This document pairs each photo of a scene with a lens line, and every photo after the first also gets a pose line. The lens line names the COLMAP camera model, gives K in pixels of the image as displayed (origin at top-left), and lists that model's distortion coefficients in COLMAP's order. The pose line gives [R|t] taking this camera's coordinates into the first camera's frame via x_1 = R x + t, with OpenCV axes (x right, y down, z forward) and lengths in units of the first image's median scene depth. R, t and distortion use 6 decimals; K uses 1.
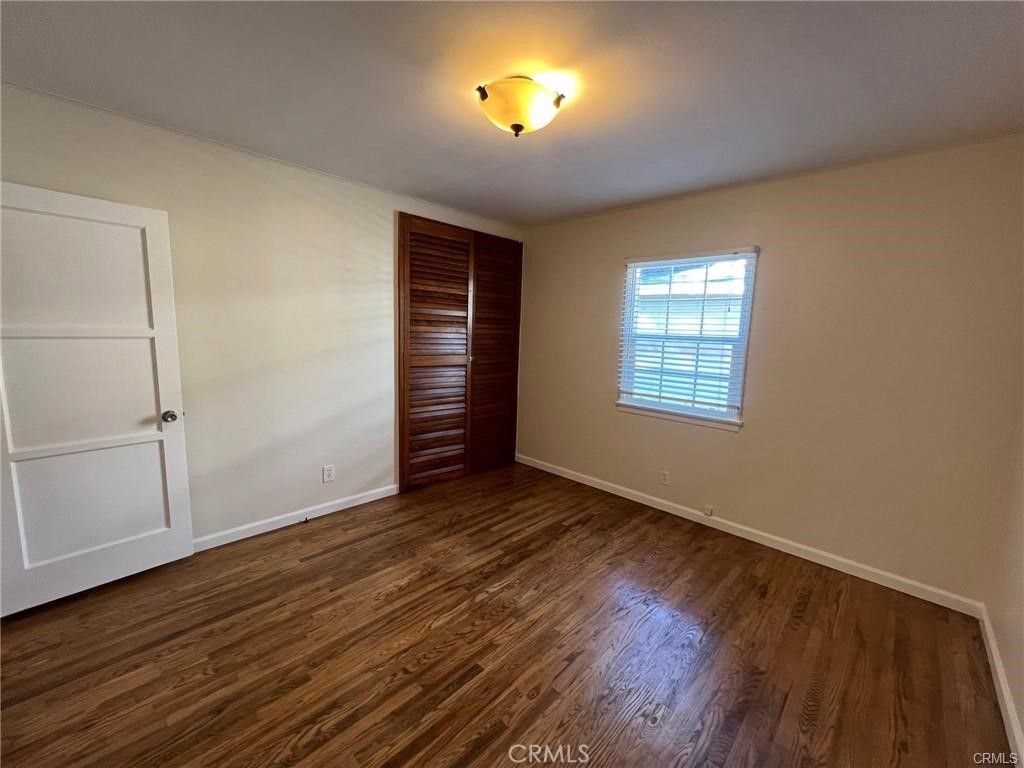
lens RADIAL K [[410.9, 0, 511.4], [0, 410.9, 381.8], [0, 0, 1]] dist [-0.001182, 0.000356]
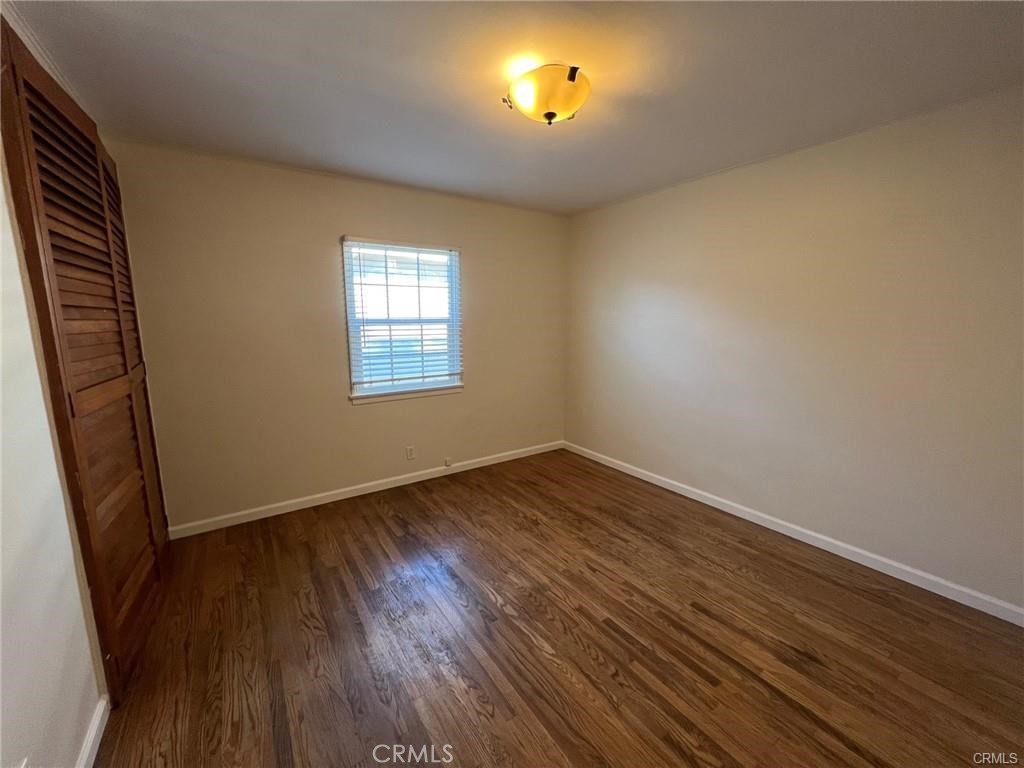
lens RADIAL K [[410.9, 0, 511.4], [0, 410.9, 381.8], [0, 0, 1]] dist [-0.001182, 0.000356]
pose [[0.200075, -0.182857, 0.962566, -0.712560], [0.133846, 0.978321, 0.158029, -0.101559], [-0.970595, 0.097218, 0.220212, 0.612740]]
